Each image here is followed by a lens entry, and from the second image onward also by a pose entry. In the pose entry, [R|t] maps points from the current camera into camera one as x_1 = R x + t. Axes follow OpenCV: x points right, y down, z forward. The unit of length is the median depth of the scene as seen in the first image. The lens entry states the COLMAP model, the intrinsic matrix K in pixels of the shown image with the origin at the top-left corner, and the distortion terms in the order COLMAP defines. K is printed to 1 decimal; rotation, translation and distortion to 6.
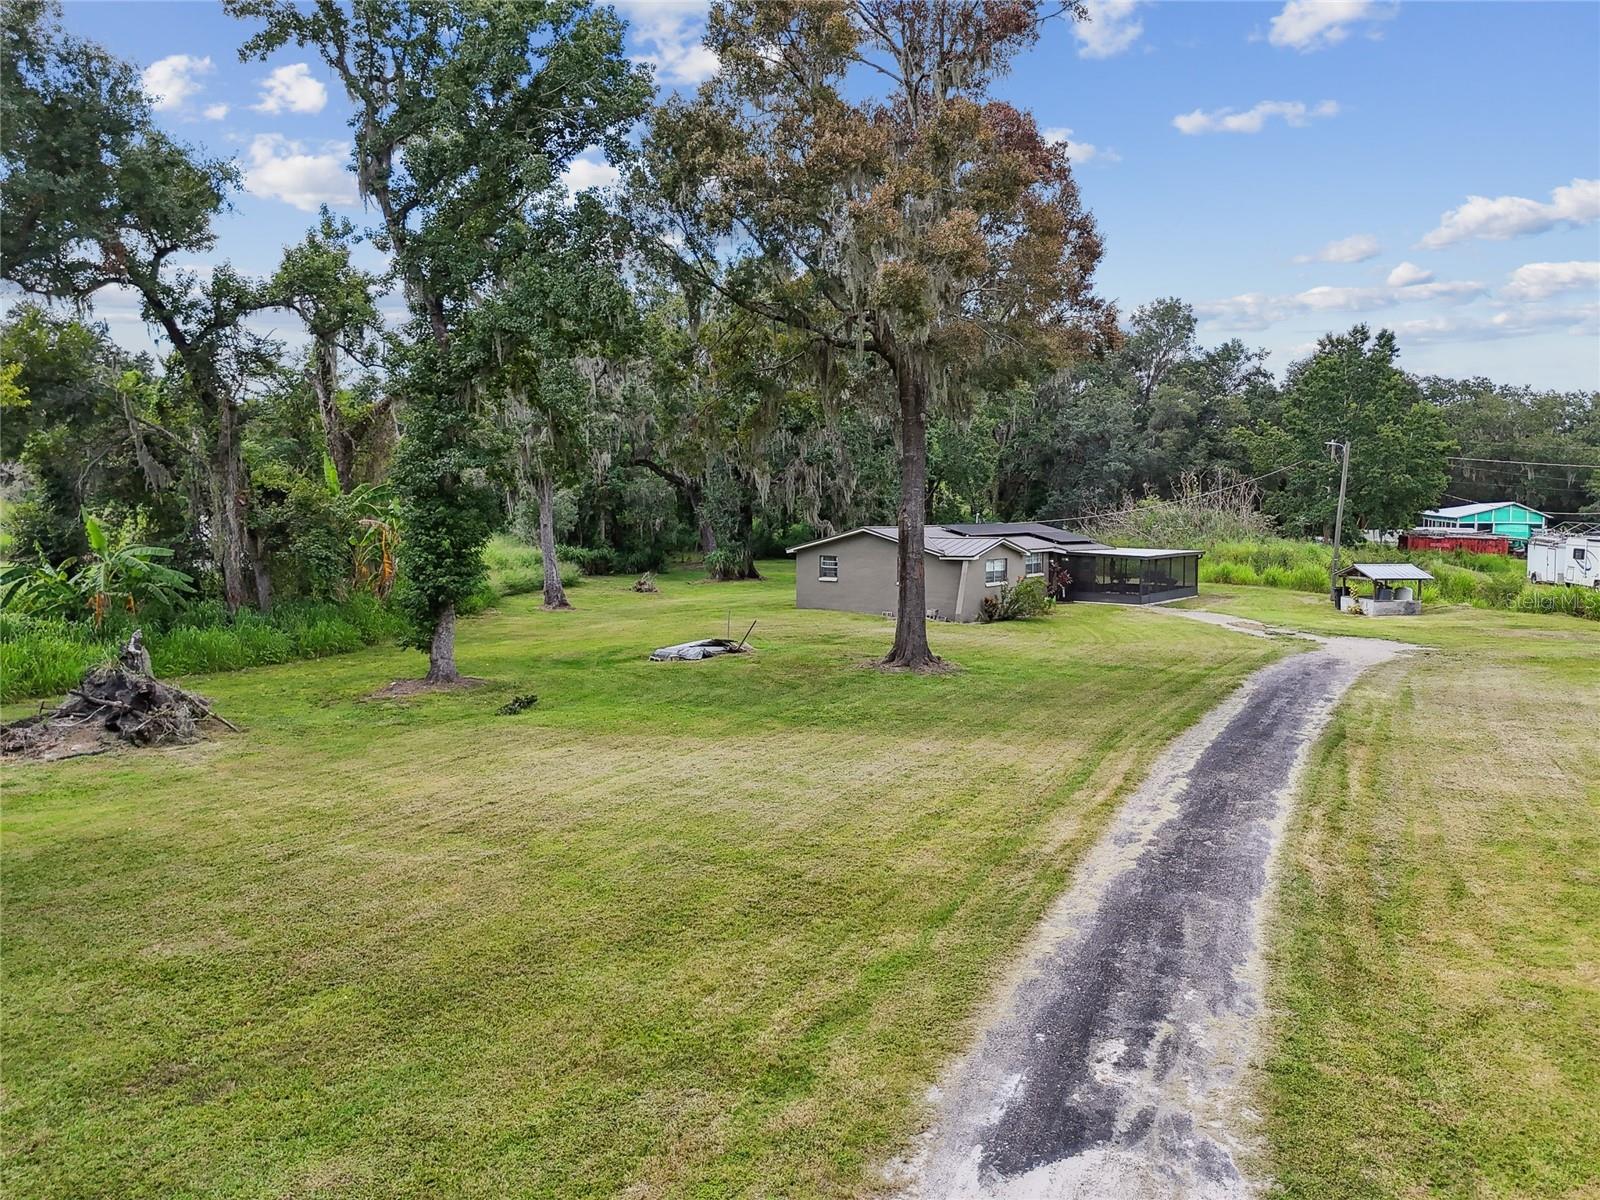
lens RADIAL K [[1181.7, 0, 809.5], [0, 1181.7, 598.0], [0, 0, 1]] dist [0.079976, -0.086464]
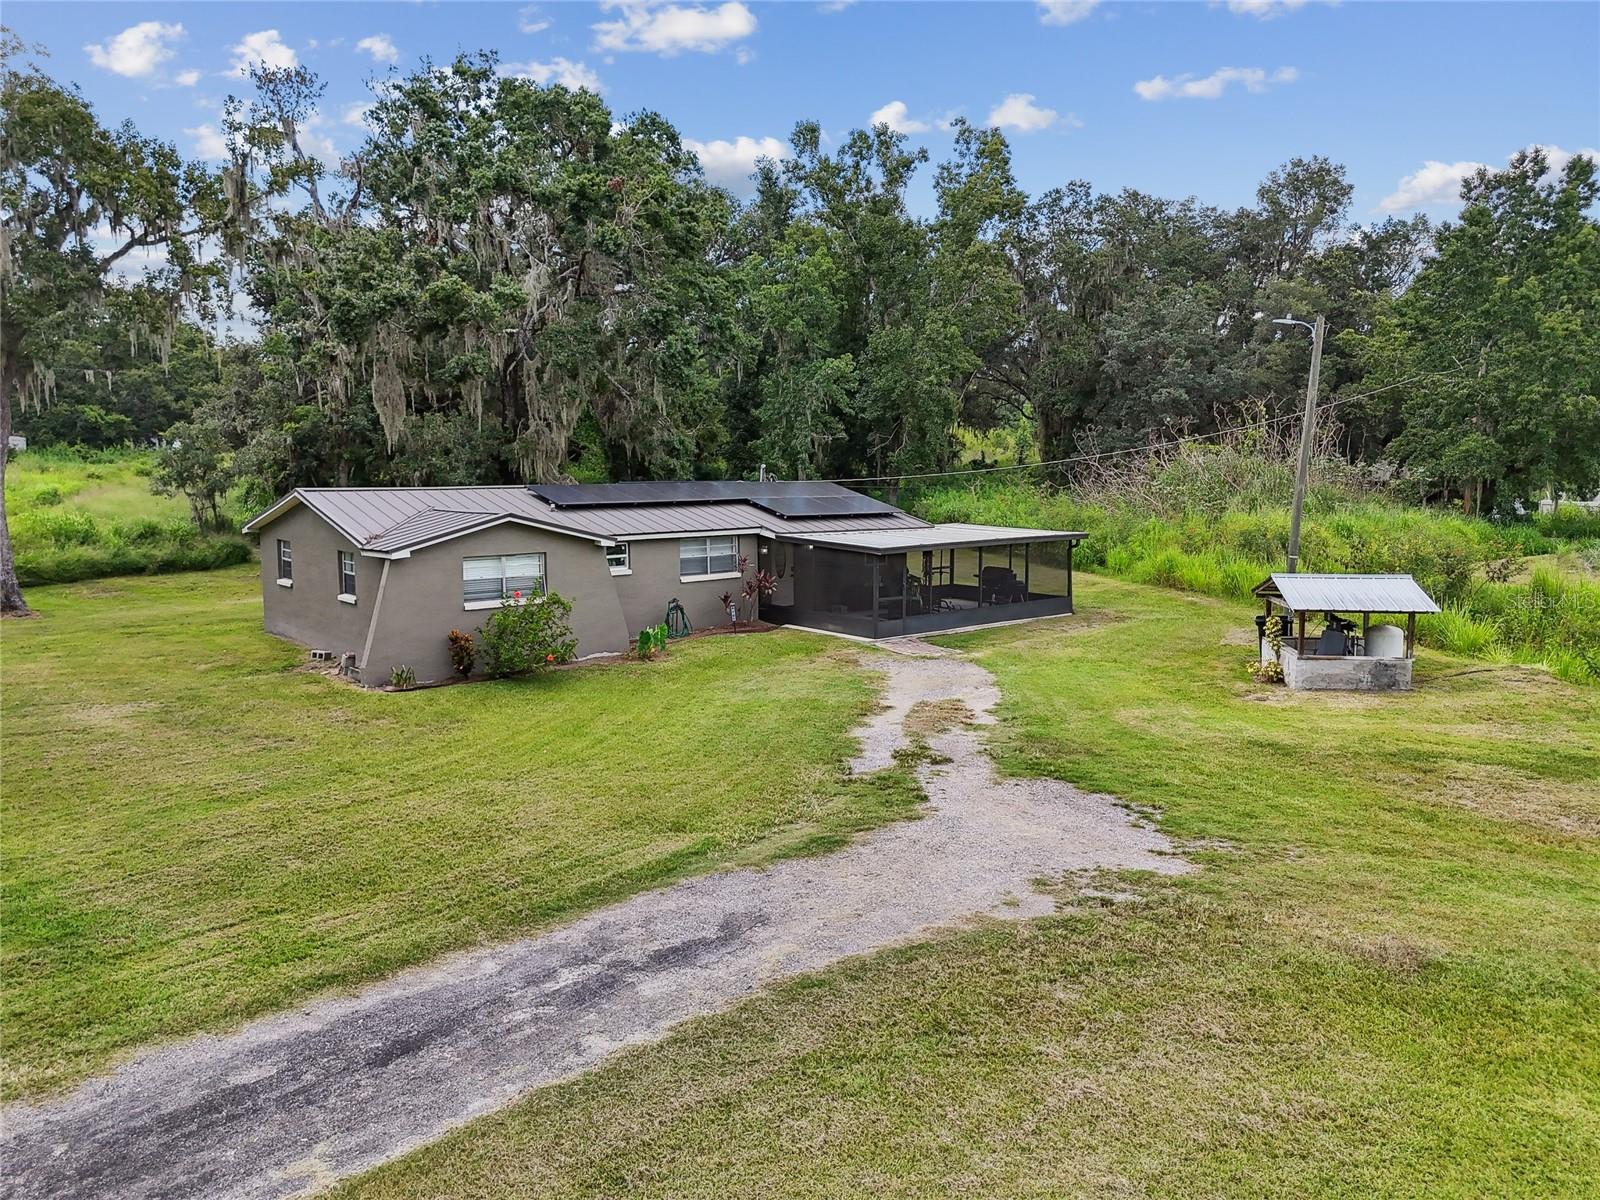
lens RADIAL K [[1181.7, 0, 809.5], [0, 1181.7, 598.0], [0, 0, 1]] dist [0.079976, -0.086464]
pose [[0.975490, 0.023363, -0.218798, 0.326231], [-0.014235, 0.998965, 0.043200, -0.031338], [0.219581, -0.039026, 0.974813, 0.434256]]
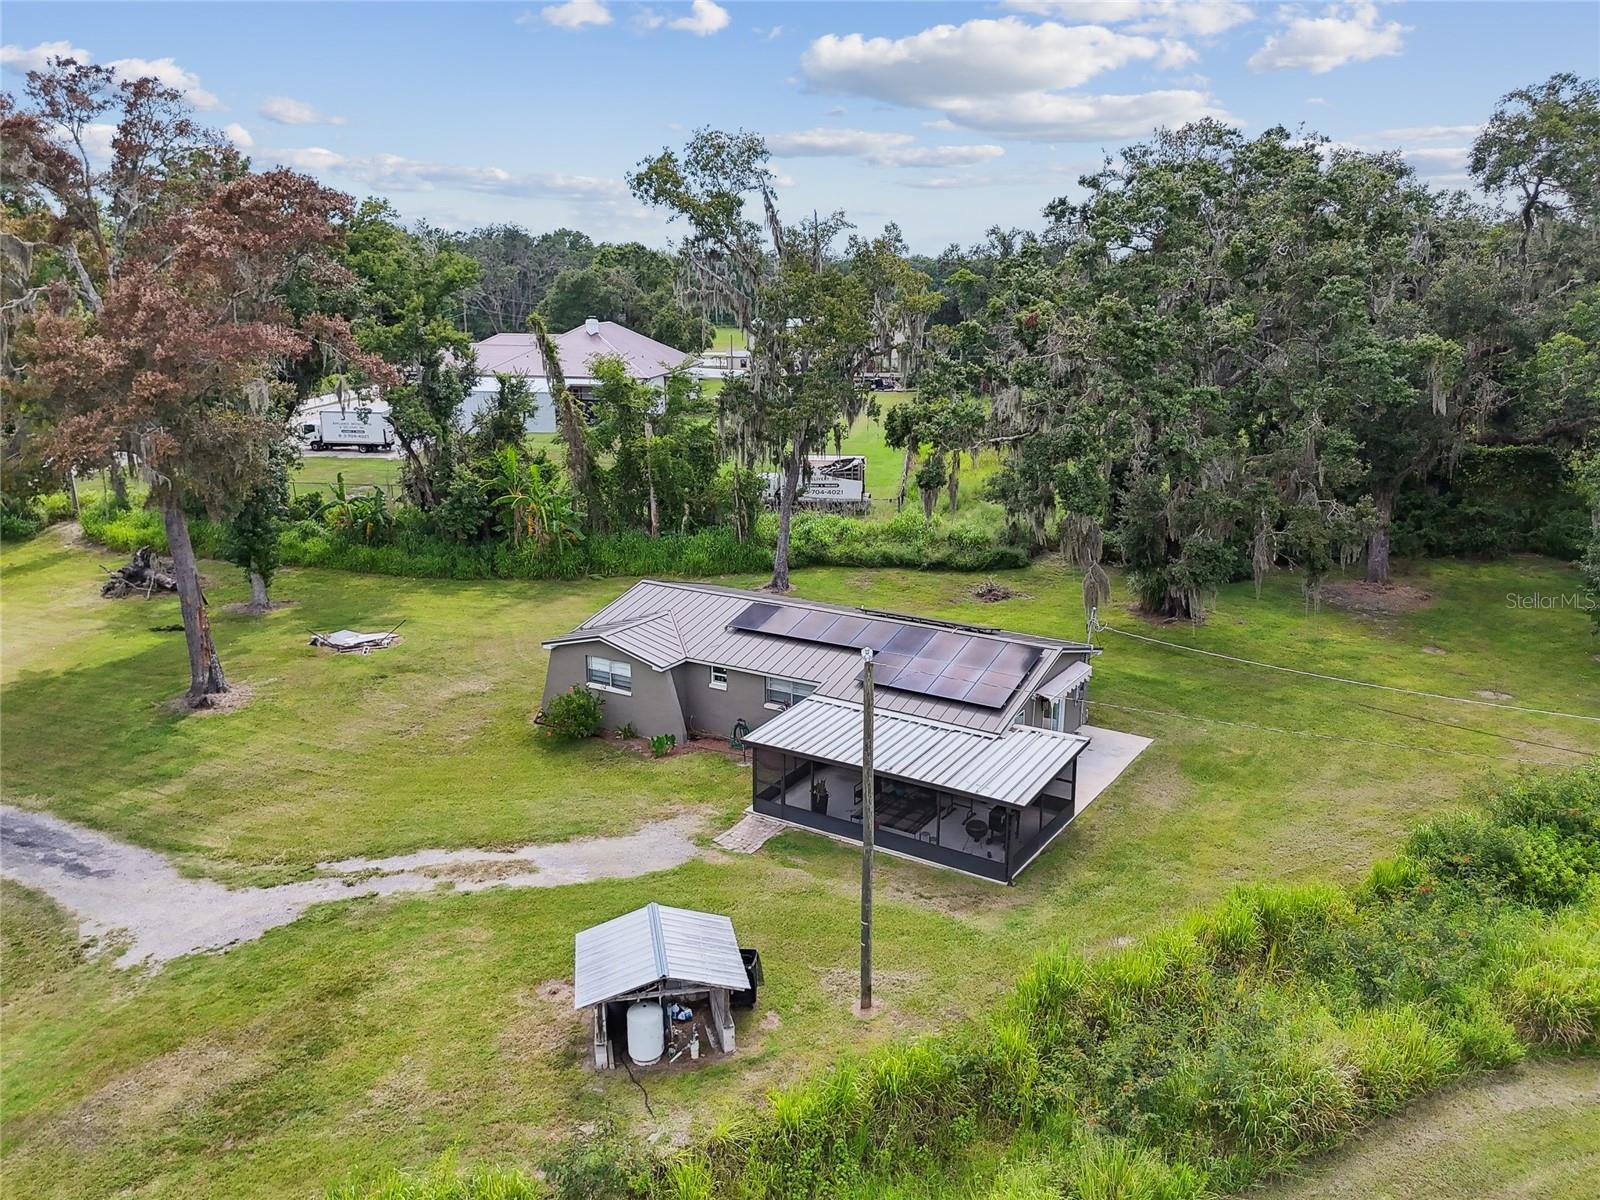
lens RADIAL K [[1181.7, 0, 809.5], [0, 1181.7, 598.0], [0, 0, 1]] dist [0.079976, -0.086464]
pose [[0.083271, 0.249900, -0.964684, 0.754613], [-0.078942, 0.966658, 0.243597, -0.225691], [0.993395, 0.055870, 0.100222, 0.861546]]
